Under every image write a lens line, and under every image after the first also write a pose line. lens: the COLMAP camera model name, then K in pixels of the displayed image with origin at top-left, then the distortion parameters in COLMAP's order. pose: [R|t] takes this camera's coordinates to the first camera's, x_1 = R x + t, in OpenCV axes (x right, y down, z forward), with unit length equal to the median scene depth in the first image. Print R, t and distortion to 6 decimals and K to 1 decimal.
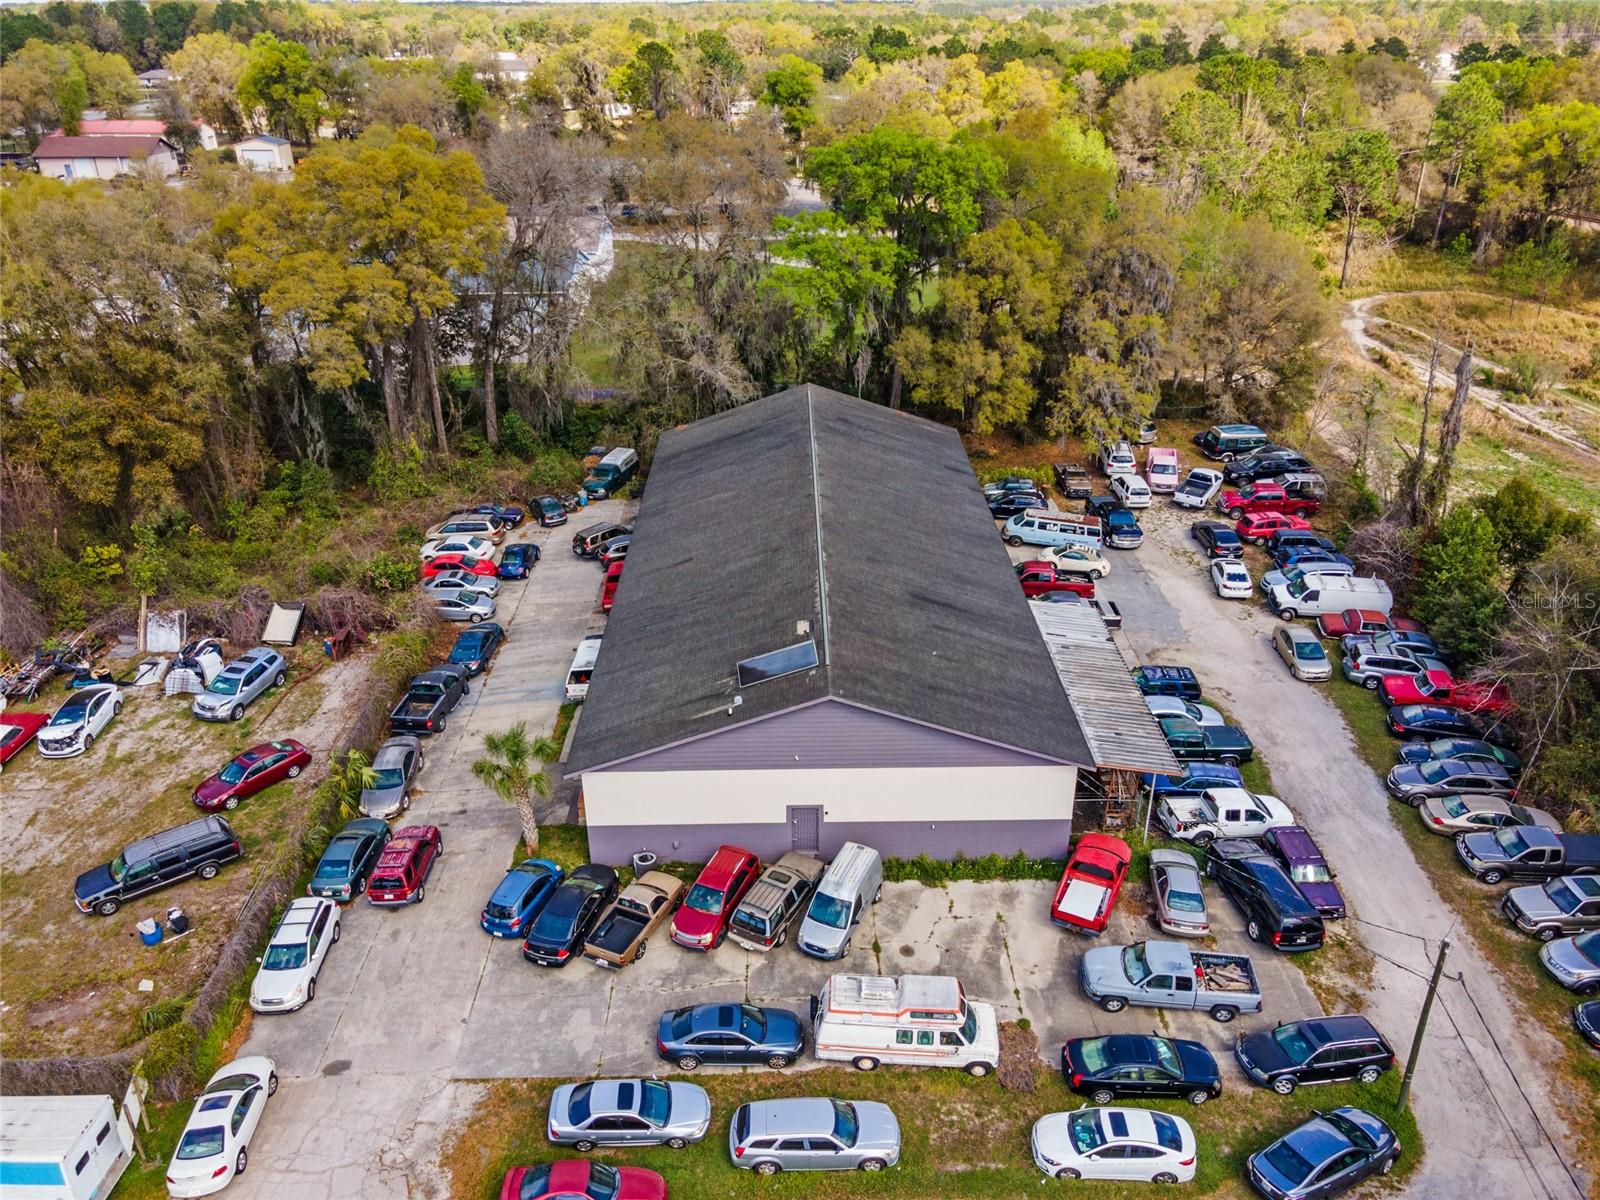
lens RADIAL K [[1182.4, 0, 794.7], [0, 1182.4, 609.0], [0, 0, 1]] dist [0.034847, 0.007140]
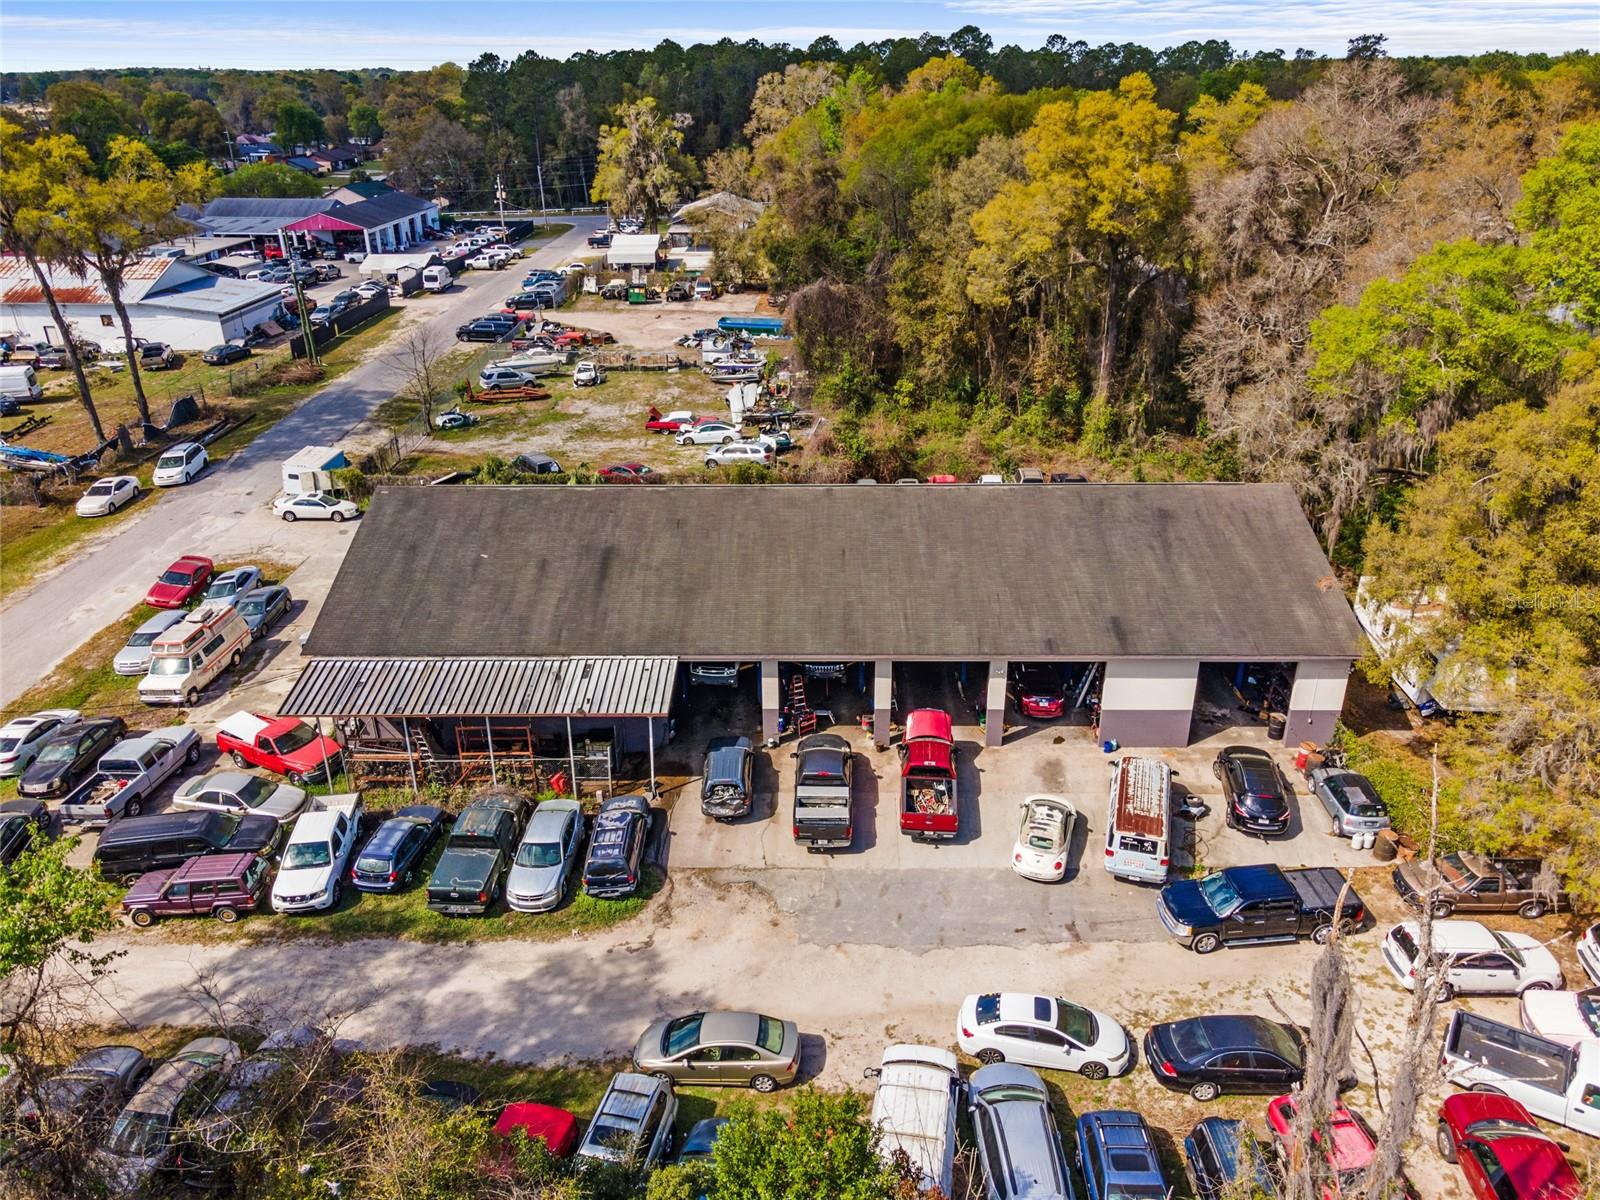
lens RADIAL K [[1172.0, 0, 795.7], [0, 1172.0, 602.8], [0, 0, 1]] dist [0.020564, 0.044193]
pose [[-0.026559, 0.420125, -0.907078, 0.772200], [-0.444511, 0.807789, 0.387153, -0.324516], [0.895380, 0.413488, 0.165296, 0.814185]]
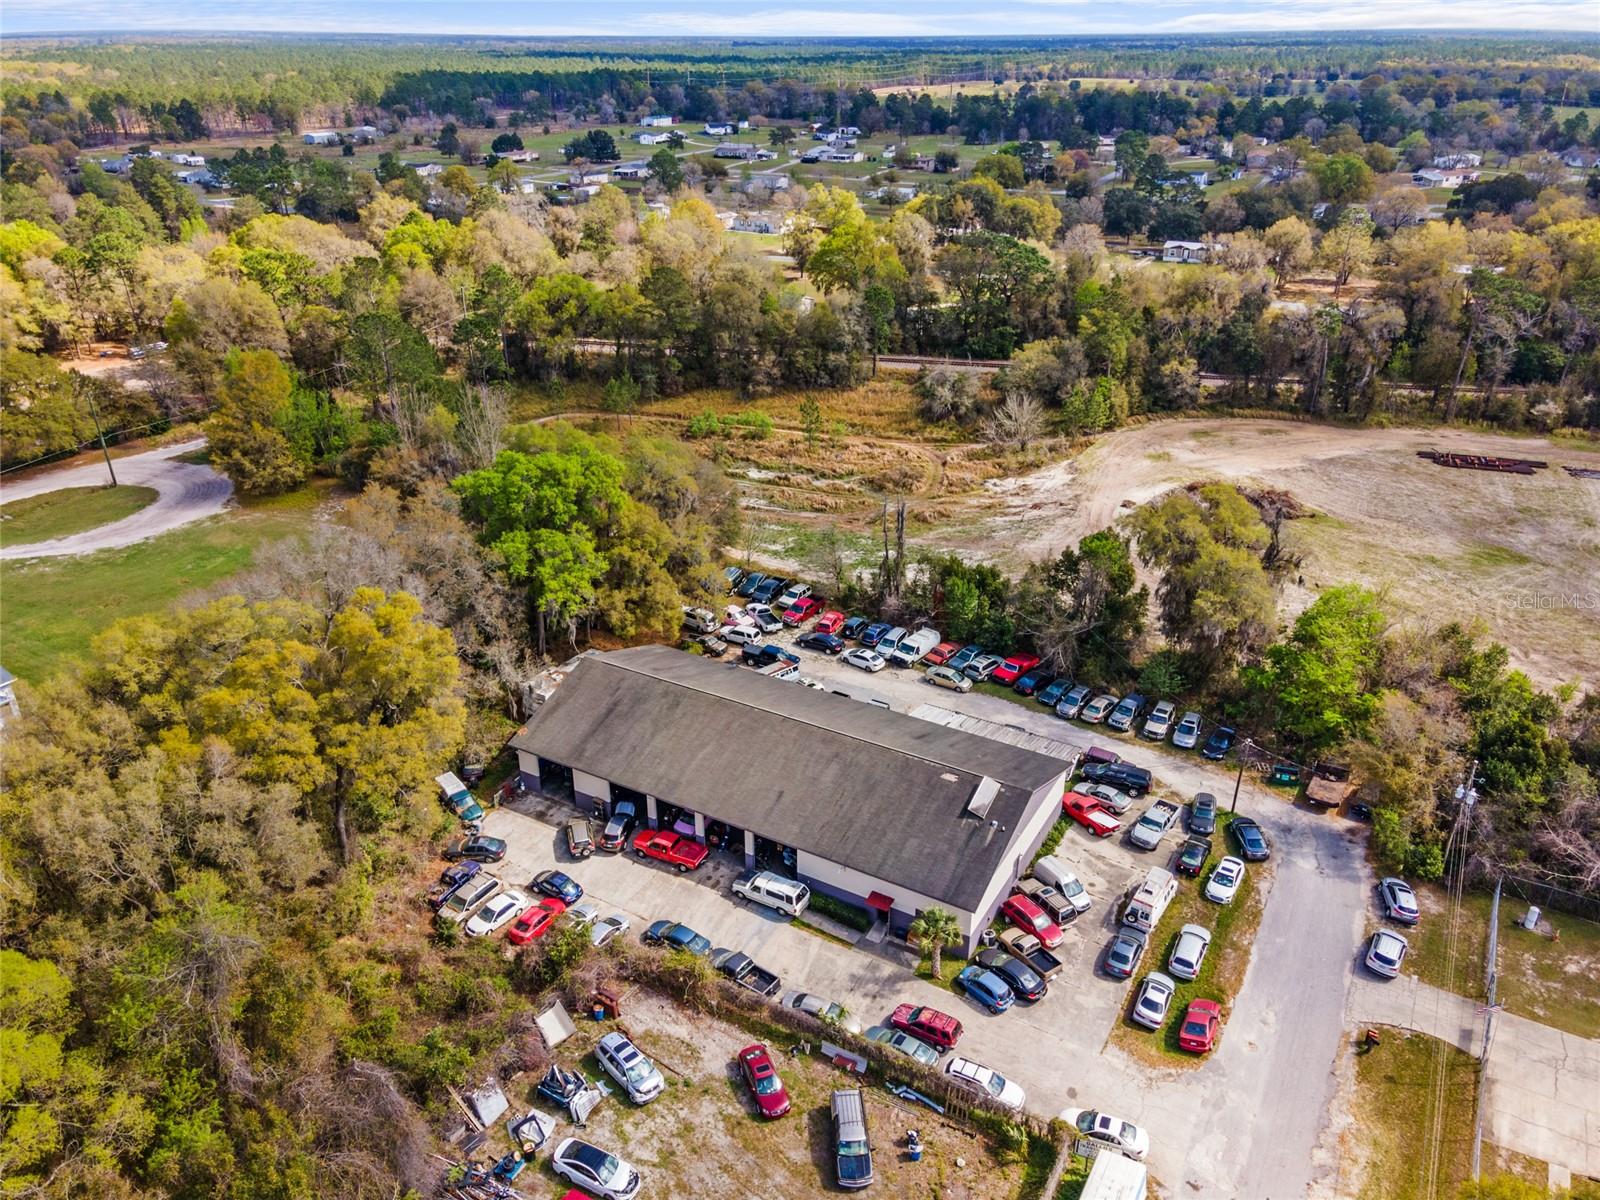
lens RADIAL K [[1182.4, 0, 794.7], [0, 1182.4, 609.0], [0, 0, 1]] dist [0.034847, 0.007140]
pose [[0.511561, -0.366034, 0.777383, -1.029593], [0.385214, 0.906410, 0.173294, -0.449115], [-0.768059, 0.210809, 0.604685, 0.044667]]
